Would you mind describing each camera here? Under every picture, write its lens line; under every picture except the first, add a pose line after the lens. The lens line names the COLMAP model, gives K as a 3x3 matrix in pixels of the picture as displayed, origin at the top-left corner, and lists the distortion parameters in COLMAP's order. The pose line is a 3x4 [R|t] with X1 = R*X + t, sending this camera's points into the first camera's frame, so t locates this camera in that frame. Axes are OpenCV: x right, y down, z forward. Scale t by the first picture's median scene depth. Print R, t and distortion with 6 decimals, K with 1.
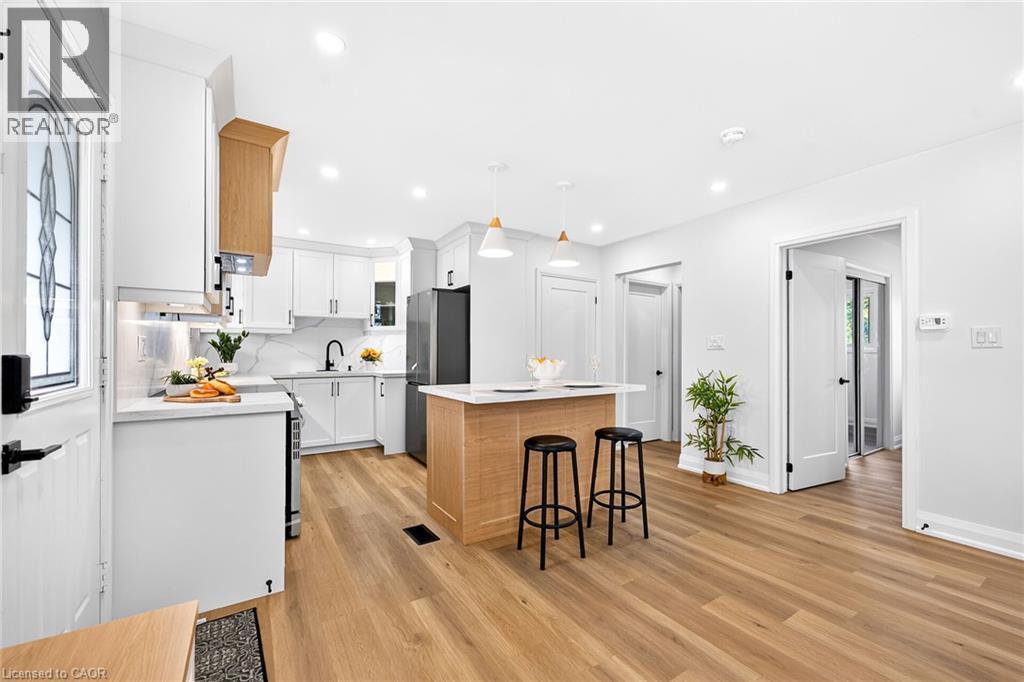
lens RADIAL K [[409.6, 0, 517.9], [0, 409.6, 347.8], [0, 0, 1]] dist [-0.010062, 0.003926]
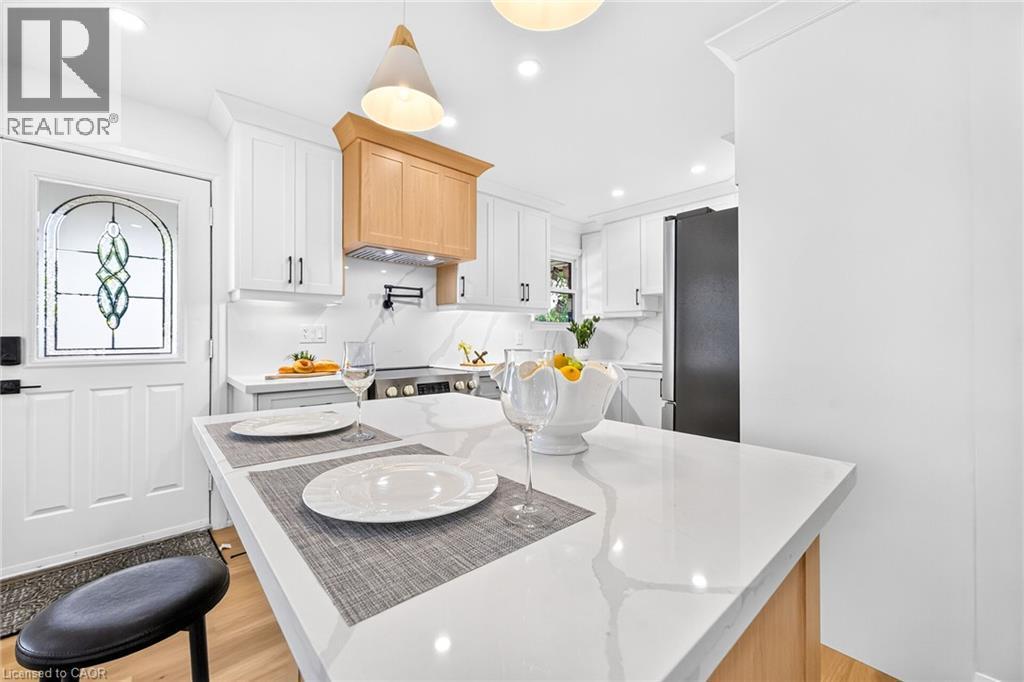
lens RADIAL K [[409.6, 0, 512.3], [0, 409.6, 332.4], [0, 0, 1]] dist [-0.010062, 0.003926]
pose [[0.168315, -0.012028, -0.985660, 0.228665], [0.006038, 0.999919, -0.011171, 0.006465], [0.985715, -0.004071, 0.168374, 0.596208]]
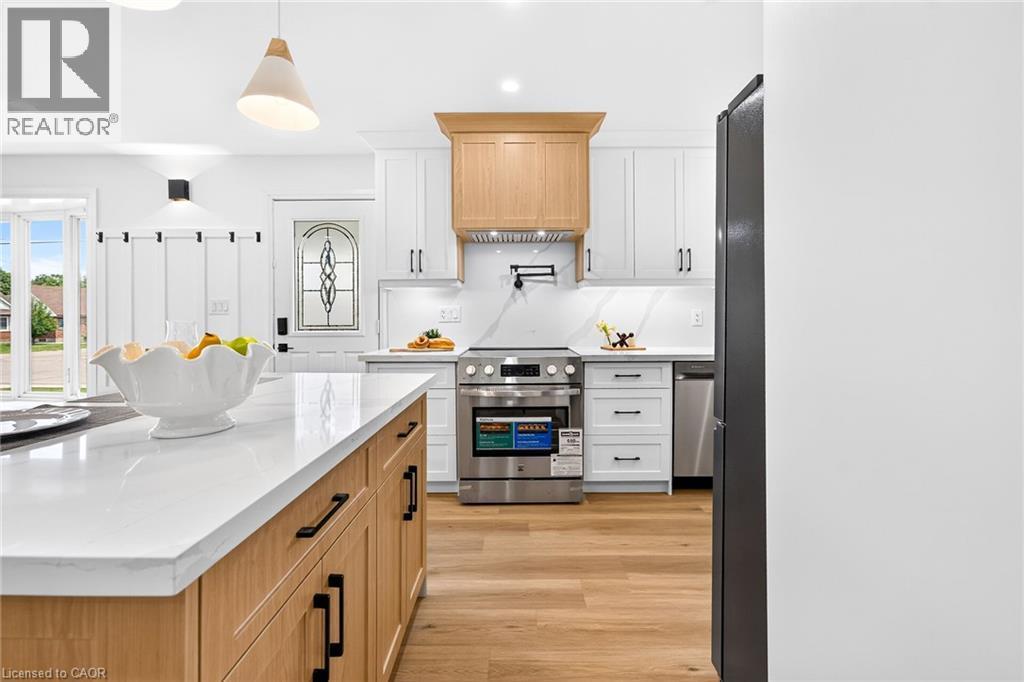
lens RADIAL K [[423.6, 0, 517.0], [0, 423.6, 318.1], [0, 0, 1]] dist [-0.045076, -0.000020]
pose [[-0.536602, 0.002263, -0.843832, 0.127471], [0.008593, 0.999959, -0.002783, 0.009130], [0.843792, -0.008744, -0.536600, 0.871625]]
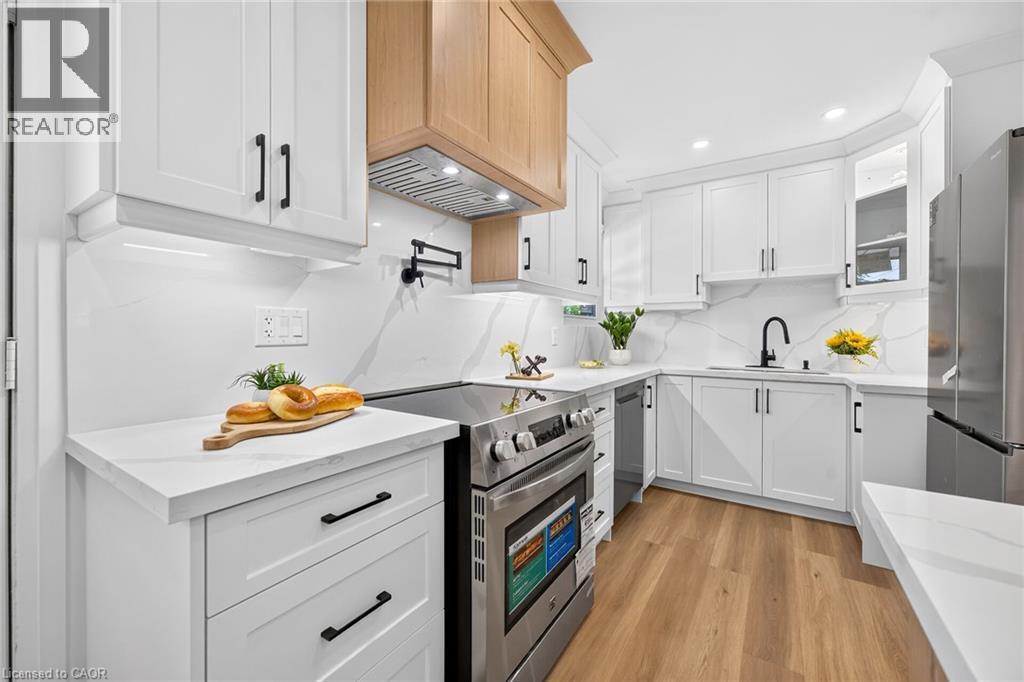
lens RADIAL K [[409.6, 0, 516.7], [0, 409.6, 334.8], [0, 0, 1]] dist [-0.010062, 0.003926]
pose [[0.418645, 0.000566, -0.908150, -0.071709], [0.003148, 0.999993, 0.002075, 0.005556], [0.908144, -0.003727, 0.418640, 0.443007]]
